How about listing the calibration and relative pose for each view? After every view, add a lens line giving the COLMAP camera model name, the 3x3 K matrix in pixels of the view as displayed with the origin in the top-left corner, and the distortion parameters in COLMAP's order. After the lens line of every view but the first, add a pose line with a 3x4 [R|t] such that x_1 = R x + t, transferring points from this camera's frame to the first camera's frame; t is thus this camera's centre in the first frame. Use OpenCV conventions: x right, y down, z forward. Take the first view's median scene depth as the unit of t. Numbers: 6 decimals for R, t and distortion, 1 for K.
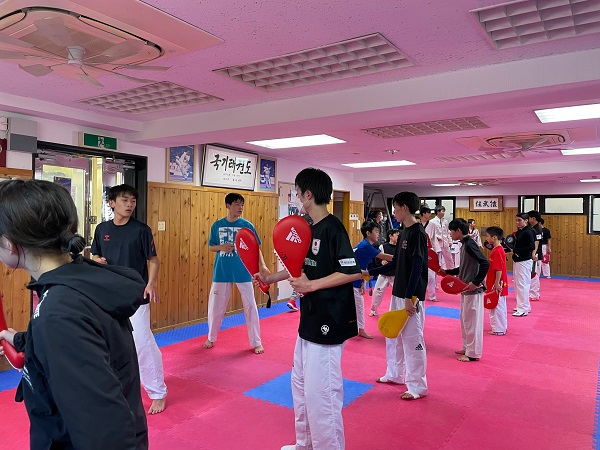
lens RADIAL K [[456.7, 0, 311.9], [0, 456.7, 223.5], [0, 0, 1]] dist [0.072809, -0.107278]
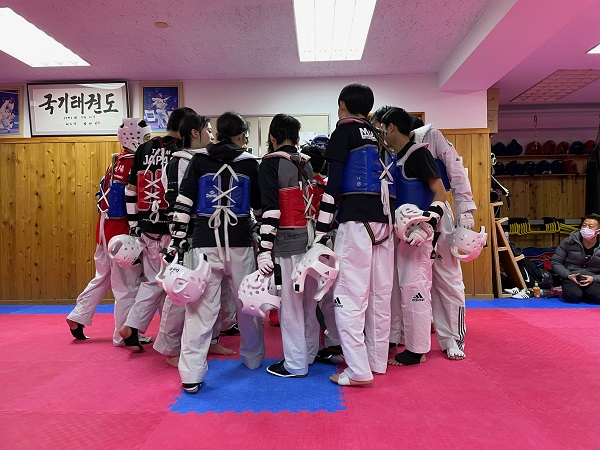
lens RADIAL K [[456.7, 0, 311.9], [0, 456.7, 223.5], [0, 0, 1]] dist [0.072809, -0.107278]
pose [[0.540848, -0.020251, -0.840877, 0.697841], [0.023065, 0.999691, -0.009241, 0.088786], [0.840804, -0.014397, 0.541148, 0.942840]]
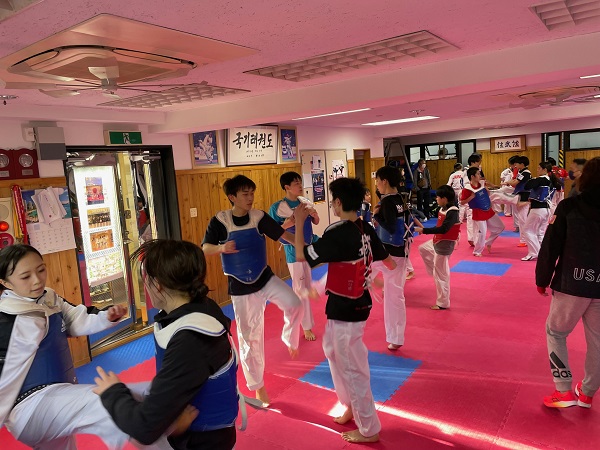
lens RADIAL K [[456.7, 0, 311.9], [0, 456.7, 223.5], [0, 0, 1]] dist [0.072809, -0.107278]
pose [[0.996103, -0.081590, -0.033506, -0.032790], [0.085037, 0.989217, 0.119241, -0.060805], [0.023416, -0.121626, 0.992300, 0.005080]]
